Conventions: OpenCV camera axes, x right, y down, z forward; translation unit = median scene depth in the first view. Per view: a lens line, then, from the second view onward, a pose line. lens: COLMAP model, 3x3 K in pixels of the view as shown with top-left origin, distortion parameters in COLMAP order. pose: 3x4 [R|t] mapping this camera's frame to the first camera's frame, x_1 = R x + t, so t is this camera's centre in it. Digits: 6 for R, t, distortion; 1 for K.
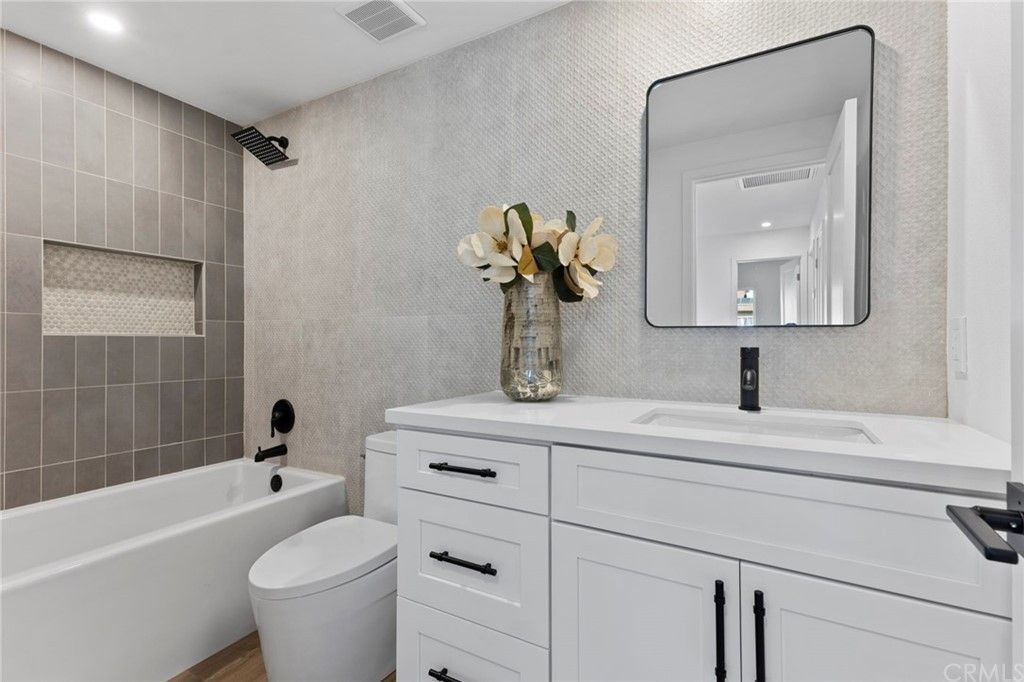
lens RADIAL K [[450.7, 0, 511.8], [0, 450.7, 343.7], [0, 0, 1]] dist [0.020026, -0.000063]
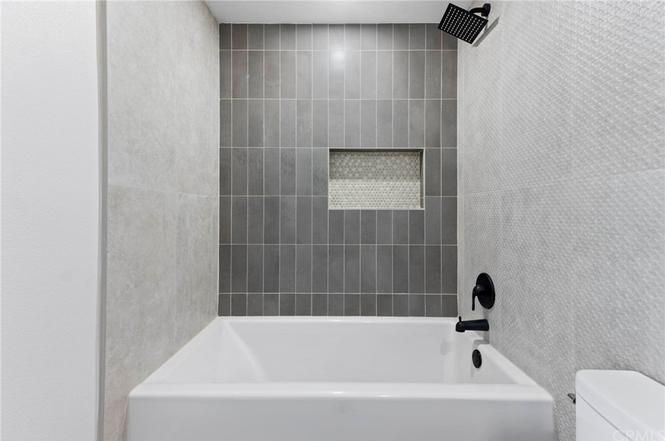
lens RADIAL K [[297.5, 0, 333.1], [0, 297.5, 210.3], [0, 0, 1]] dist [0.019050, -0.000001]
pose [[0.476510, -0.007687, -0.879135, -0.098490], [-0.004615, 0.999926, -0.011245, -0.004130], [0.879157, 0.009415, 0.476439, 0.430418]]
